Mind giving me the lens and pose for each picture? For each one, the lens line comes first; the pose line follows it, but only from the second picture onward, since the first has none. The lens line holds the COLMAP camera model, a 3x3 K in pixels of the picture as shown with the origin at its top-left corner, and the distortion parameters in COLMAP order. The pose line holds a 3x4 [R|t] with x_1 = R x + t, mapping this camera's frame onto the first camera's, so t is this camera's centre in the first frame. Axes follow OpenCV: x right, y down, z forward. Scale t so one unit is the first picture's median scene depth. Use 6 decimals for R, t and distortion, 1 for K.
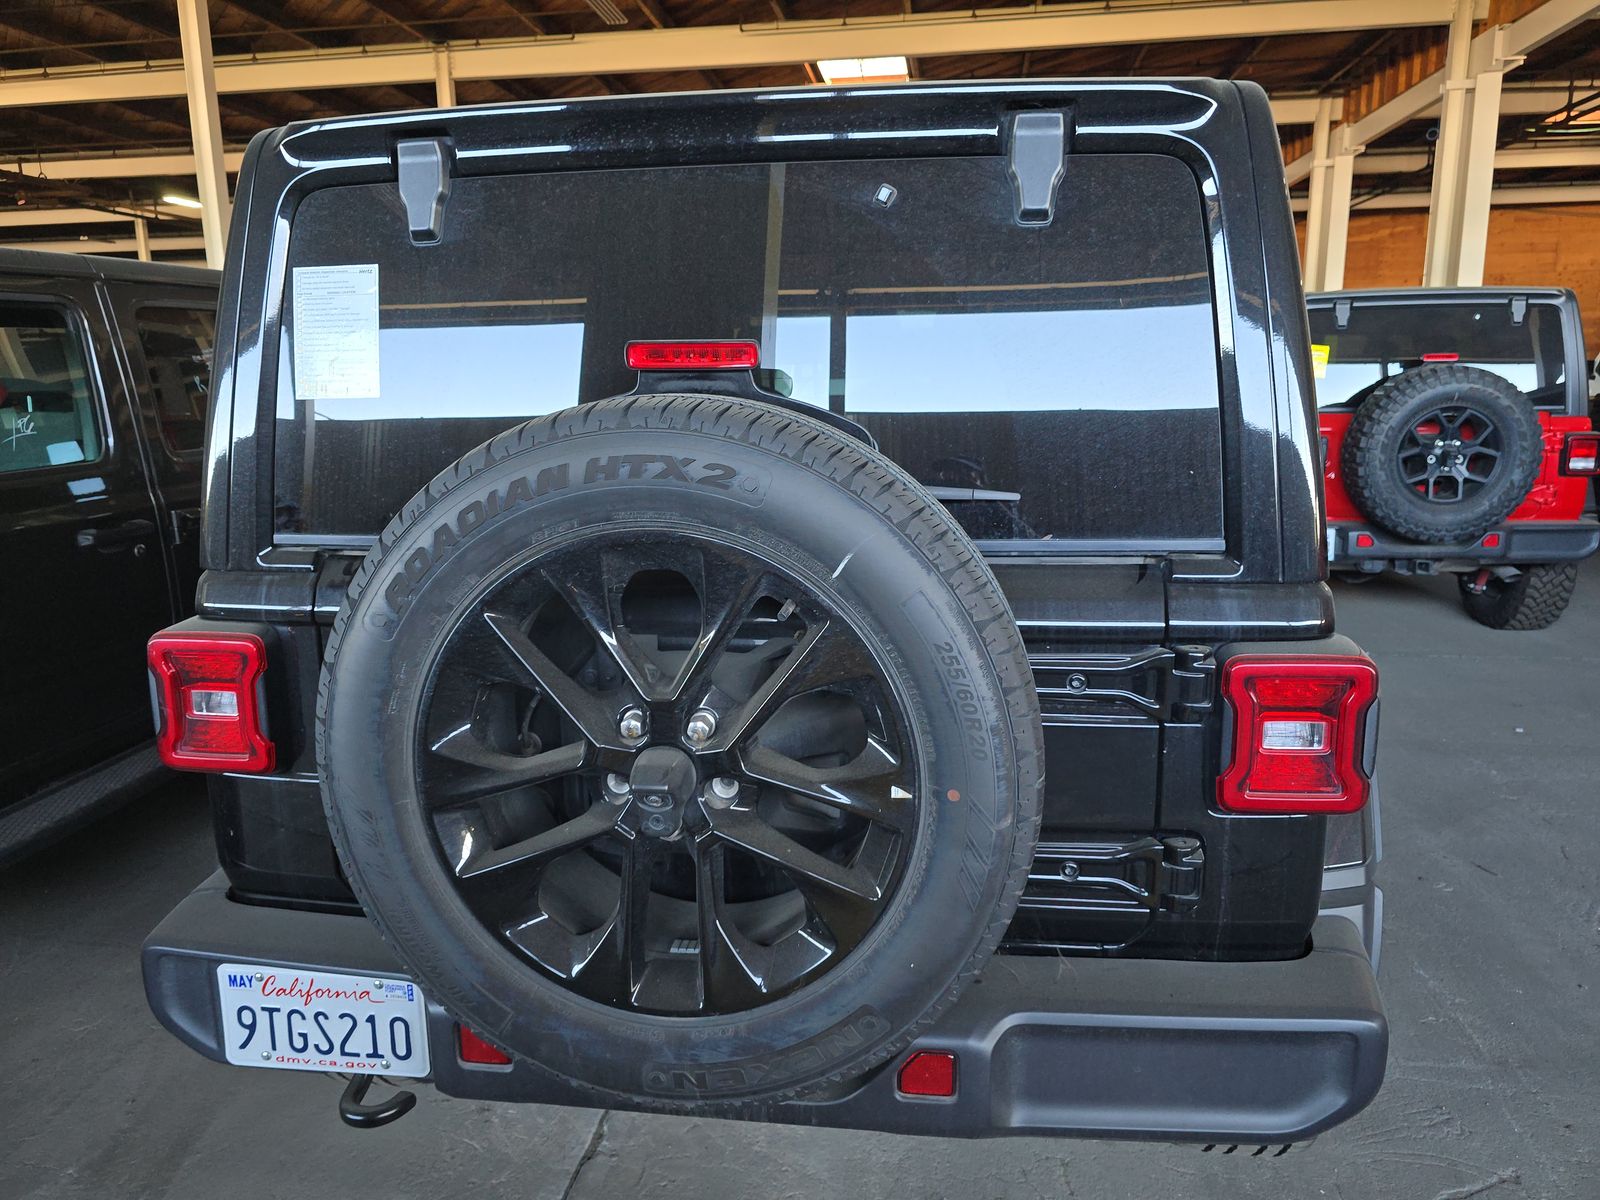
lens RADIAL K [[1105.2, 0, 795.5], [0, 1105.2, 588.4], [0, 0, 1]] dist [0.023584, -0.011898]
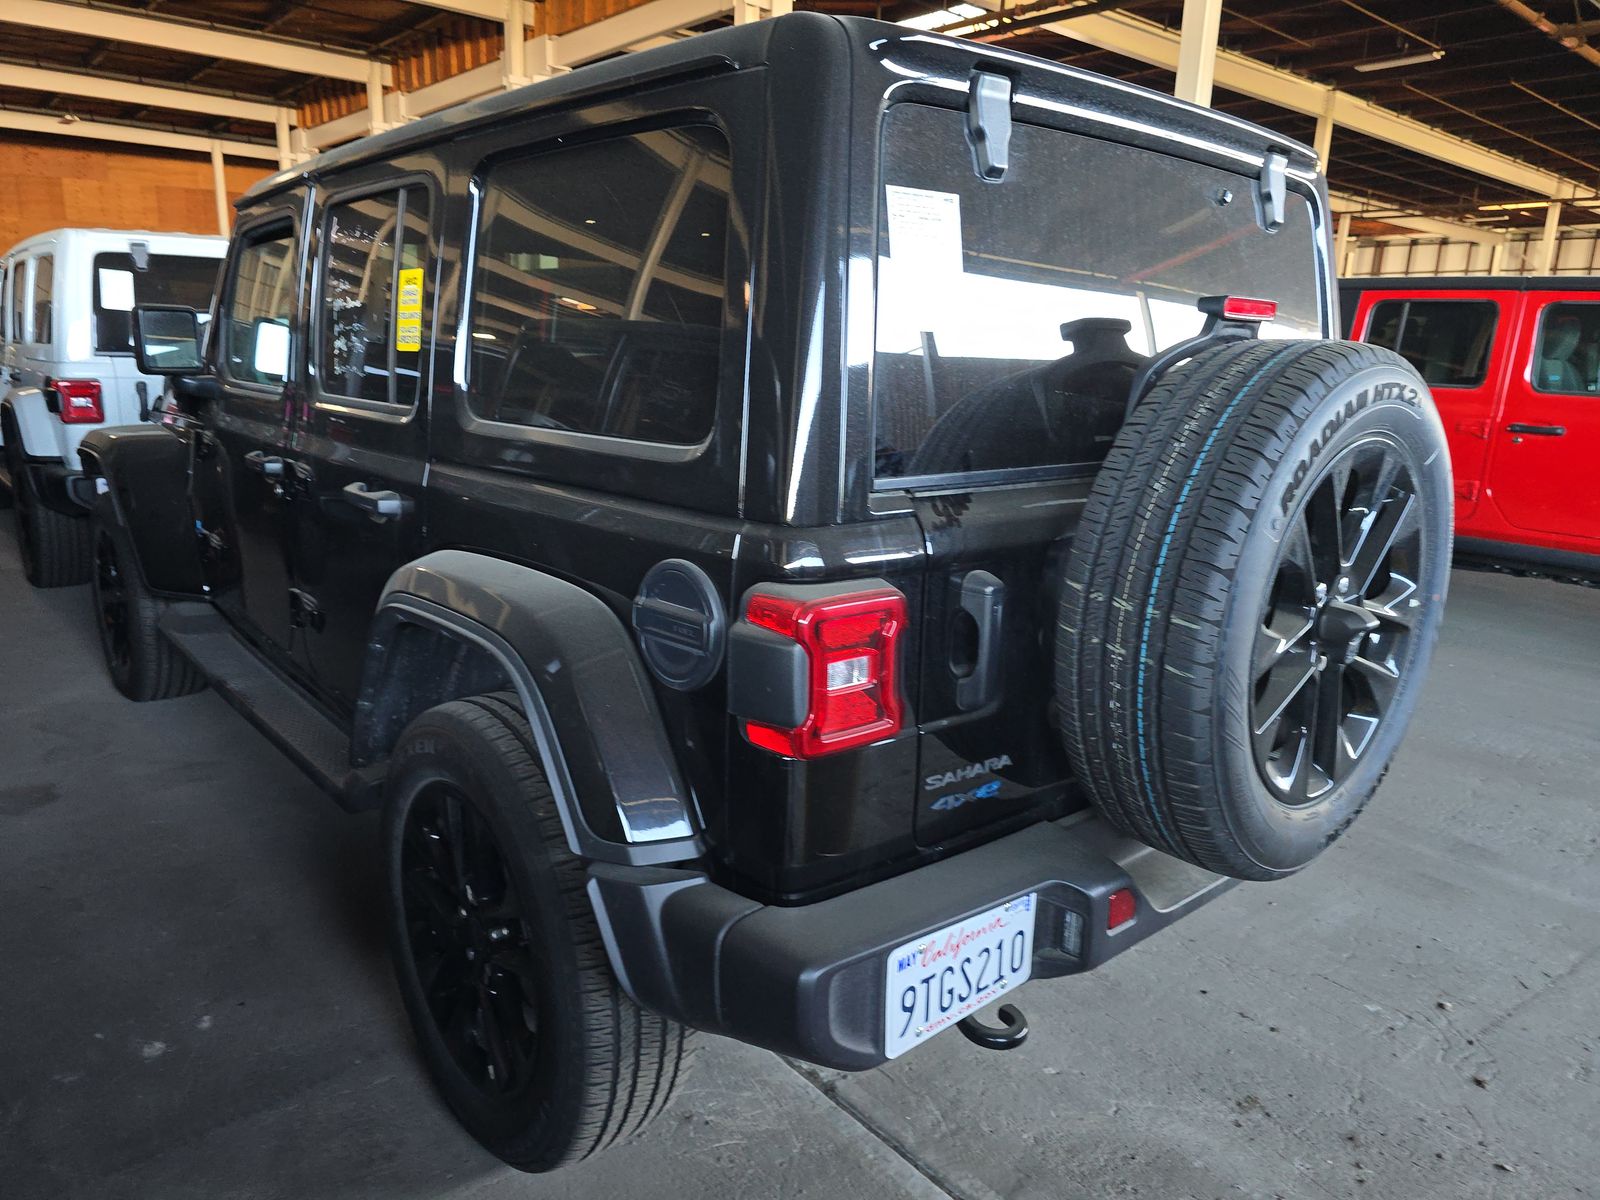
lens RADIAL K [[1105.2, 0, 808.6], [0, 1105.2, 598.2], [0, 0, 1]] dist [0.023584, -0.011898]
pose [[0.653926, -0.138663, 0.743743, -1.204663], [0.106209, 0.990151, 0.091220, -0.041195], [-0.749066, 0.019341, 0.662213, 0.445671]]
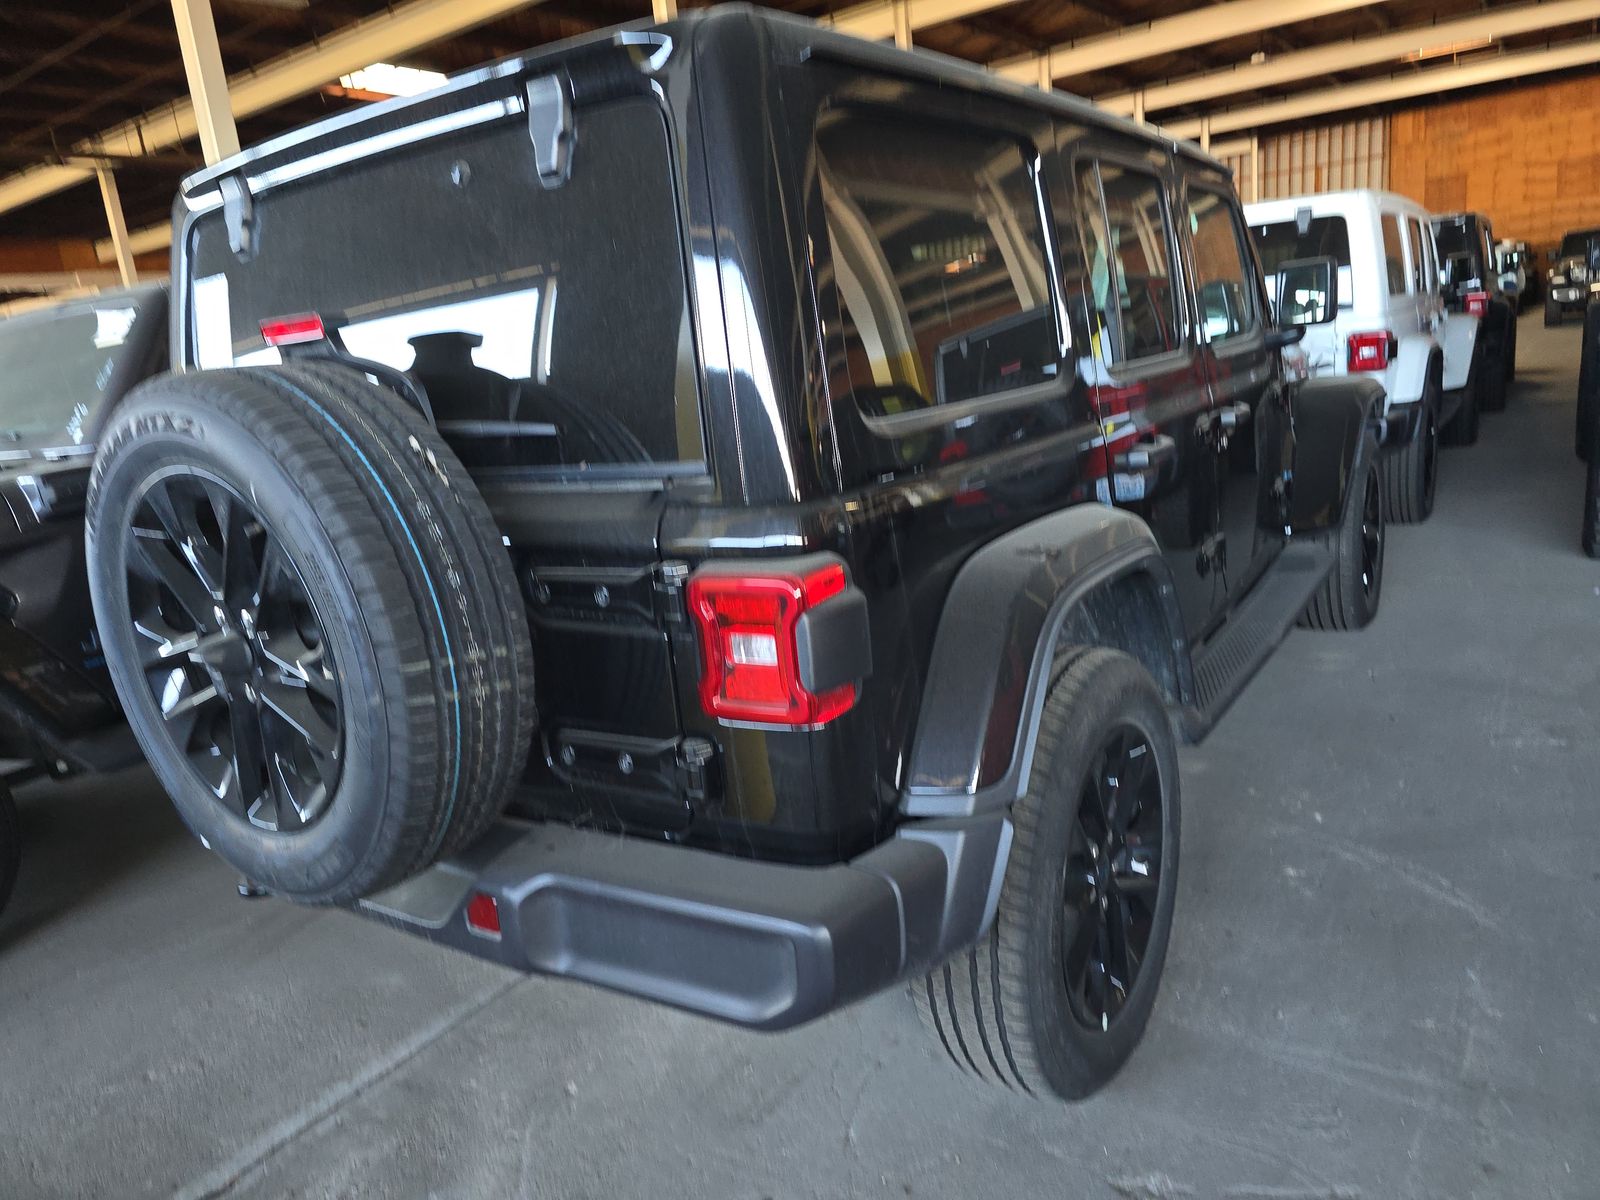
lens RADIAL K [[1105.2, 0, 813.2], [0, 1105.2, 605.1], [0, 0, 1]] dist [0.023584, -0.011898]
pose [[0.891404, 0.027252, -0.452390, 0.858879], [0.003672, 0.997724, 0.067337, 0.017958], [0.453195, -0.061686, 0.889275, 0.093598]]
